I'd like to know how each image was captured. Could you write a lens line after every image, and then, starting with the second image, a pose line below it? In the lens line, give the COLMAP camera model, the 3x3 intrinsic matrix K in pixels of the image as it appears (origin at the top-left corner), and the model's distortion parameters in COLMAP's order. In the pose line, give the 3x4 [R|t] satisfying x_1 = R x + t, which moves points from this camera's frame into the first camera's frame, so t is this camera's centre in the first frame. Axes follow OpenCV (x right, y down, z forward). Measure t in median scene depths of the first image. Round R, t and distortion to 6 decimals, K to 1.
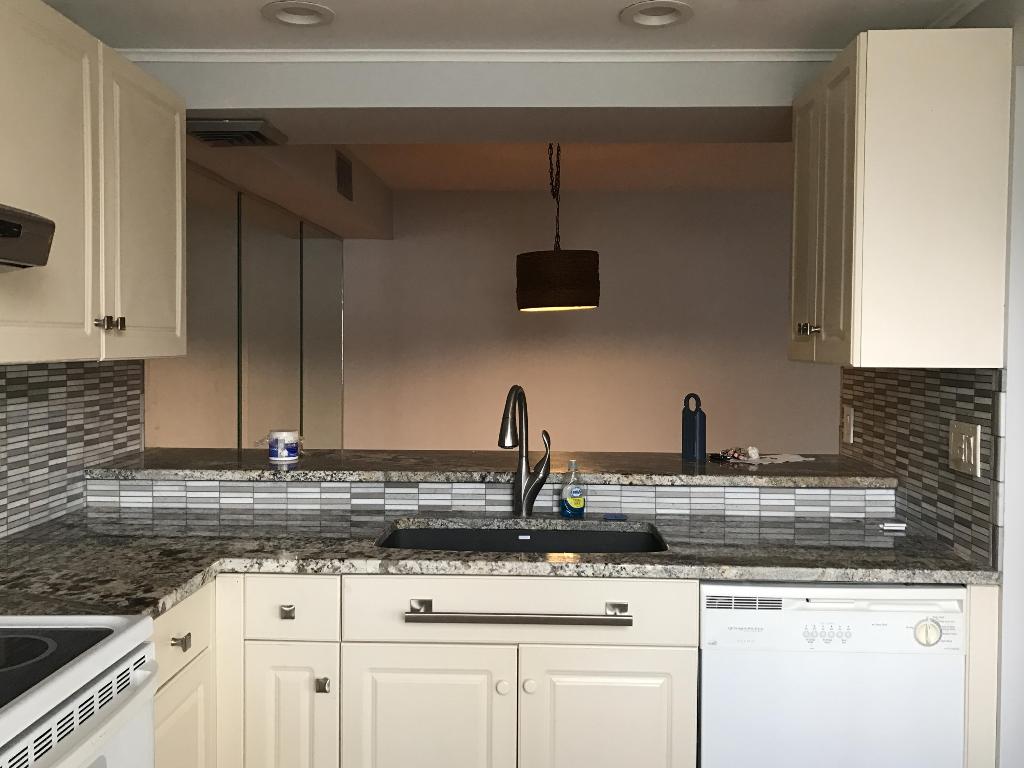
lens RADIAL K [[945.2, 0, 511.2], [0, 945.2, 382.5], [0, 0, 1]] dist [0.059997, 0.000000]
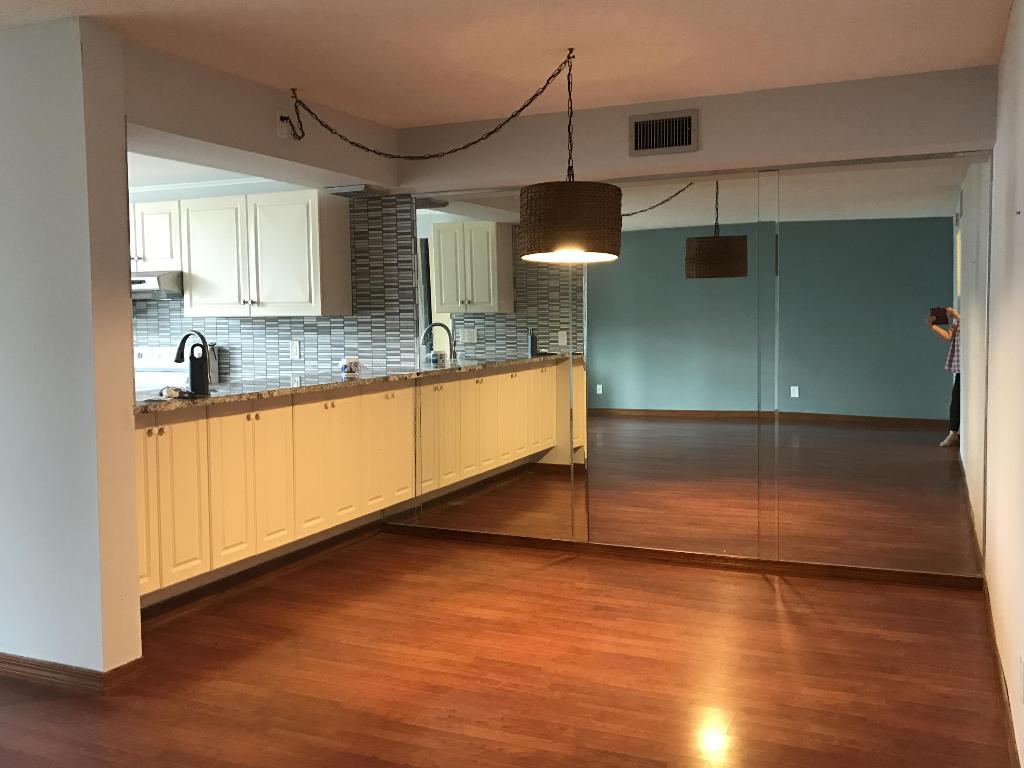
lens RADIAL K [[945.2, 0, 511.1], [0, 945.2, 385.8], [0, 0, 1]] dist [0.059997, 0.000000]
pose [[-0.378926, 0.077620, -0.922166, 1.415747], [-0.024971, 0.995256, 0.094033, -0.081131], [0.925090, 0.058658, -0.375190, 2.177944]]
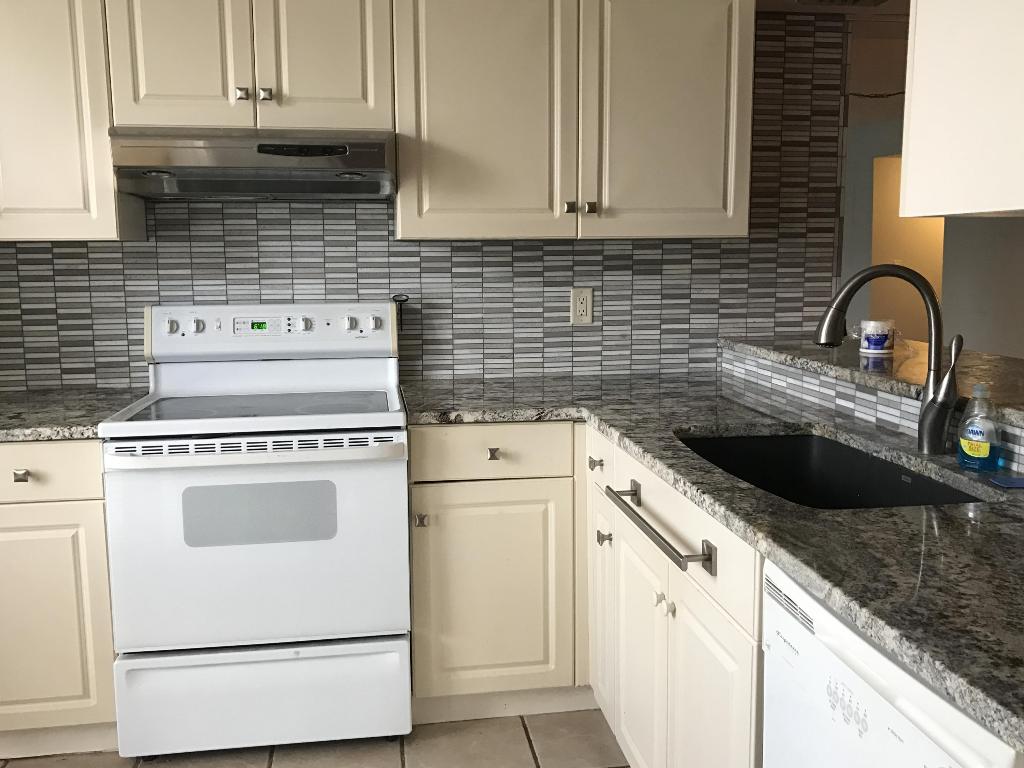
lens RADIAL K [[945.2, 0, 512.6], [0, 945.2, 376.6], [0, 0, 1]] dist [0.059997, 0.000000]
pose [[0.196862, 0.123010, -0.972684, 0.640974], [-0.033986, 0.992358, 0.118620, 0.010159], [0.979842, 0.009706, 0.199538, 0.550948]]
